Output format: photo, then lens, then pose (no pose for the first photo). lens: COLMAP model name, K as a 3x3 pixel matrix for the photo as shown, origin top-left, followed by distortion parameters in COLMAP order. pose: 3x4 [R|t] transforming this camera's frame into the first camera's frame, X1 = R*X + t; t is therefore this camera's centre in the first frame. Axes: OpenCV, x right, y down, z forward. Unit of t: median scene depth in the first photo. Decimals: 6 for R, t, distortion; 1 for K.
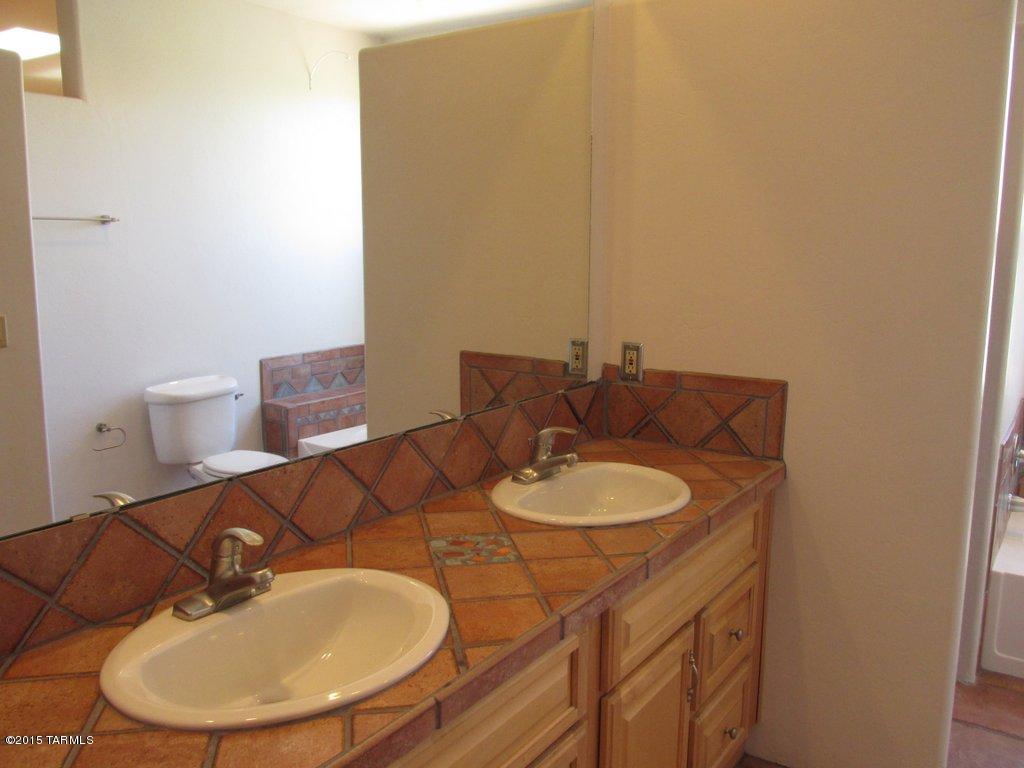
lens RADIAL K [[844.8, 0, 512.0], [0, 844.8, 384.0], [0, 0, 1]] dist [-0.036587, 0.003505]
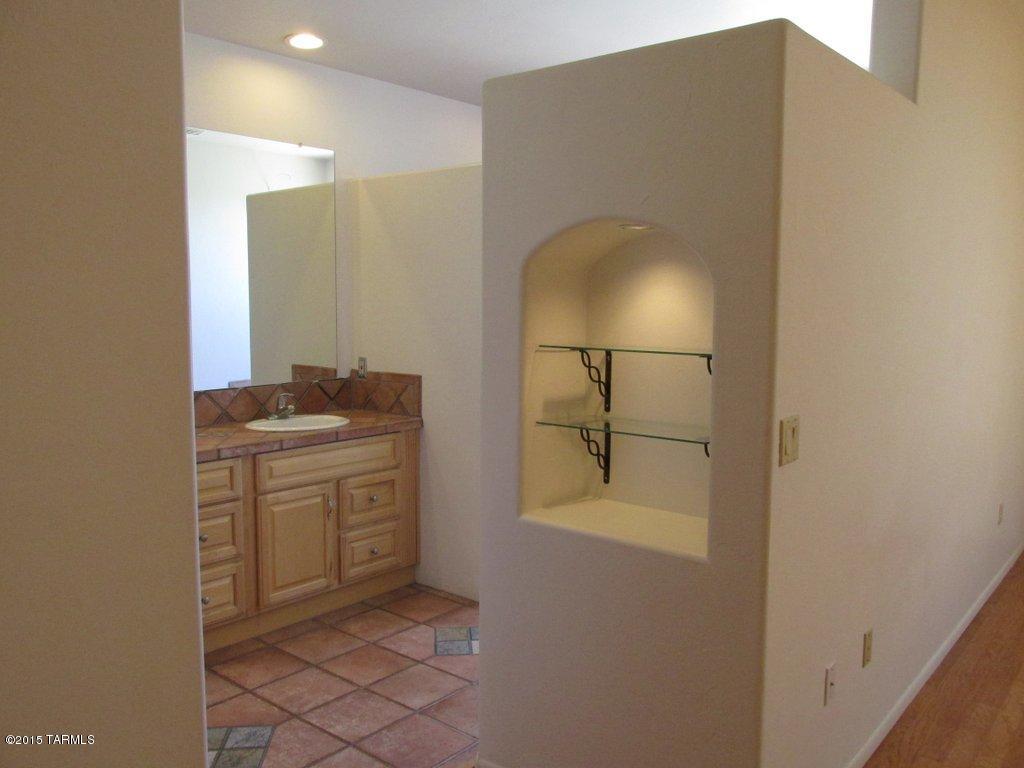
lens RADIAL K [[844.8, 0, 512.0], [0, 844.8, 384.0], [0, 0, 1]] dist [-0.036587, 0.003505]
pose [[0.994293, 0.005436, -0.106548, 0.717182], [-0.011702, 0.998232, -0.058274, 0.122989], [0.106043, 0.059188, 0.992598, -0.878454]]
